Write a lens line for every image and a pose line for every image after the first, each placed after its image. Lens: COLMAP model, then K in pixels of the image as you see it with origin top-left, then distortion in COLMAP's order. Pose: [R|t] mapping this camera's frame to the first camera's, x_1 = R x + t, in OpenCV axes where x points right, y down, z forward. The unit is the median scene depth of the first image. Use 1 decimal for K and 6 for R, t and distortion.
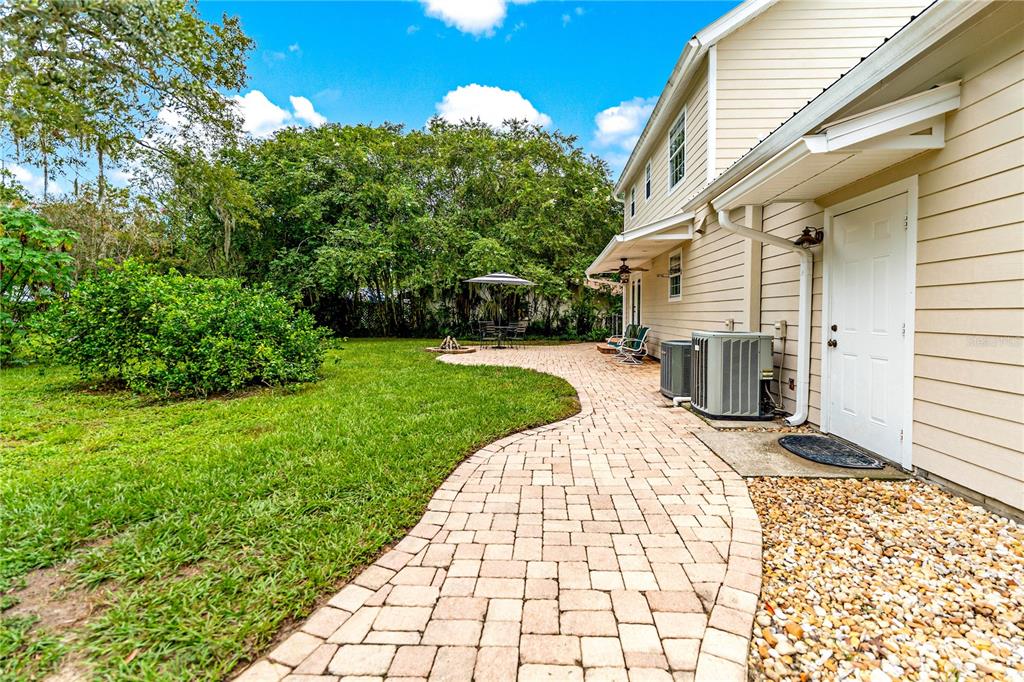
lens RADIAL K [[444.3, 0, 512.0], [0, 444.3, 341.0], [0, 0, 1]] dist [0.000612, 0.000010]
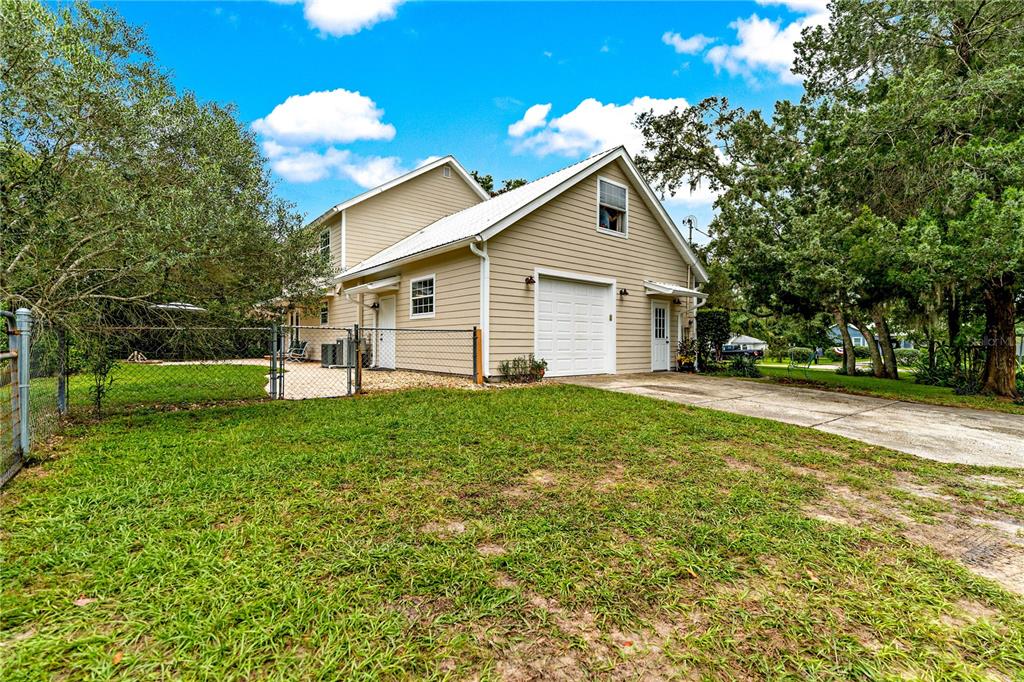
lens RADIAL K [[444.3, 0, 512.0], [0, 444.3, 341.0], [0, 0, 1]] dist [0.000612, 0.000010]
pose [[0.706100, 0.015815, 0.707935, -0.385479], [0.032985, 0.997931, -0.055193, 0.097543], [-0.707343, 0.062323, 0.704118, -0.840772]]
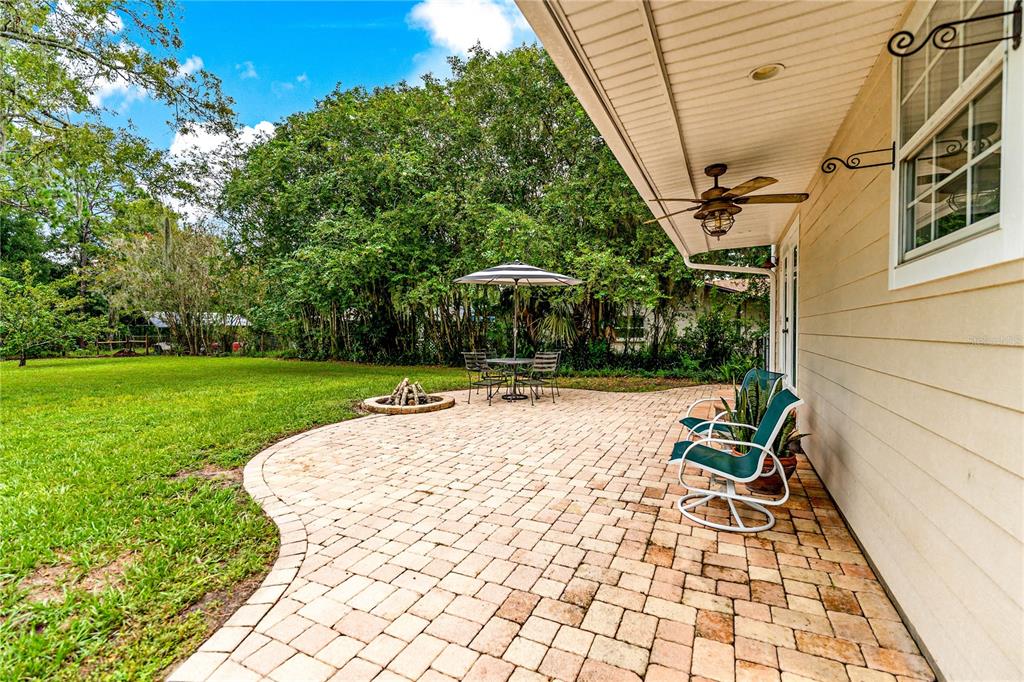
lens RADIAL K [[444.3, 0, 512.0], [0, 444.3, 341.0], [0, 0, 1]] dist [0.000612, 0.000010]
pose [[0.933161, -0.005290, -0.359419, 0.248780], [-0.008949, 0.999240, -0.037941, -0.051514], [0.359347, 0.038622, 0.932405, 0.703997]]
